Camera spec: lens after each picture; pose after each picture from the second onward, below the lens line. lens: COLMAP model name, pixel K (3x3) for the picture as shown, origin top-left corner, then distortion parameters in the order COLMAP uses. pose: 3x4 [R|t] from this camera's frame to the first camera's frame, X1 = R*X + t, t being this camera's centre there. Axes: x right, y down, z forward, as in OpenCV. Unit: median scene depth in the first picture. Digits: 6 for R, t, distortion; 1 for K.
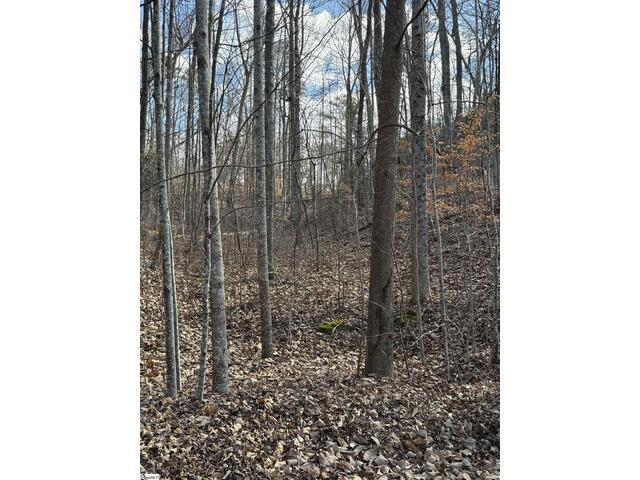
lens RADIAL K [[720.0, 0, 368.6], [0, 720.0, 227.3], [0, 0, 1]] dist [0.170247, 0.000000]
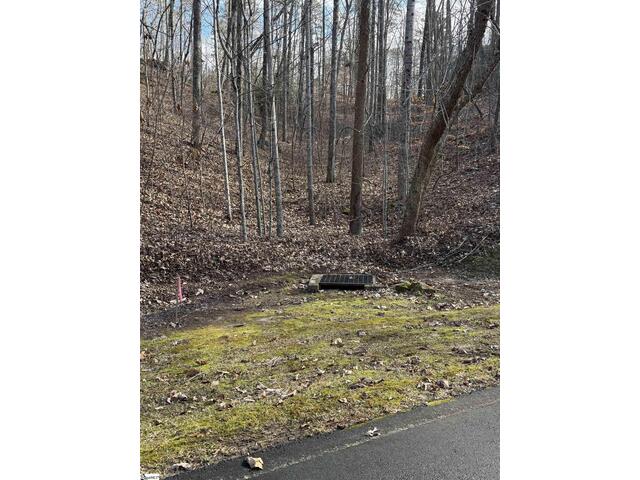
lens RADIAL K [[643.7, 0, 318.9], [0, 643.7, 242.0], [0, 0, 1]] dist [0.026434, 0.000000]
pose [[0.970269, 0.041149, -0.238507, 0.374679], [0.005412, 0.981507, 0.191351, -0.148963], [0.241971, -0.186953, 0.952102, -0.895638]]
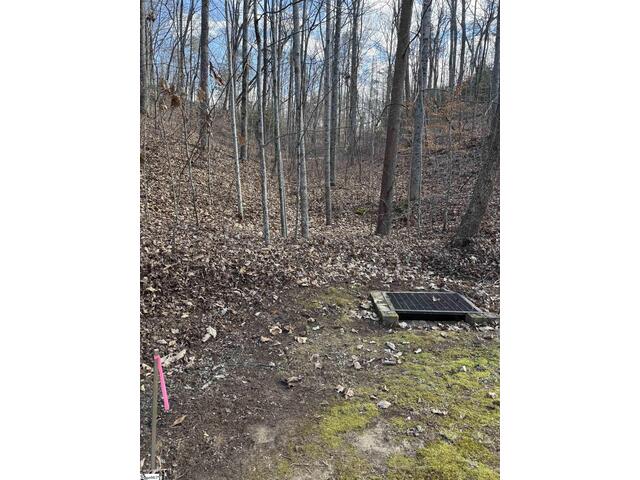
lens RADIAL K [[442.7, 0, 322.4], [0, 442.7, 238.8], [0, 0, 1]] dist [0.029847, -0.001528]
pose [[0.985366, 0.040243, -0.165632, 0.051995], [-0.008253, 0.981854, 0.189458, -0.015135], [0.170251, -0.185319, 0.967818, -0.206258]]
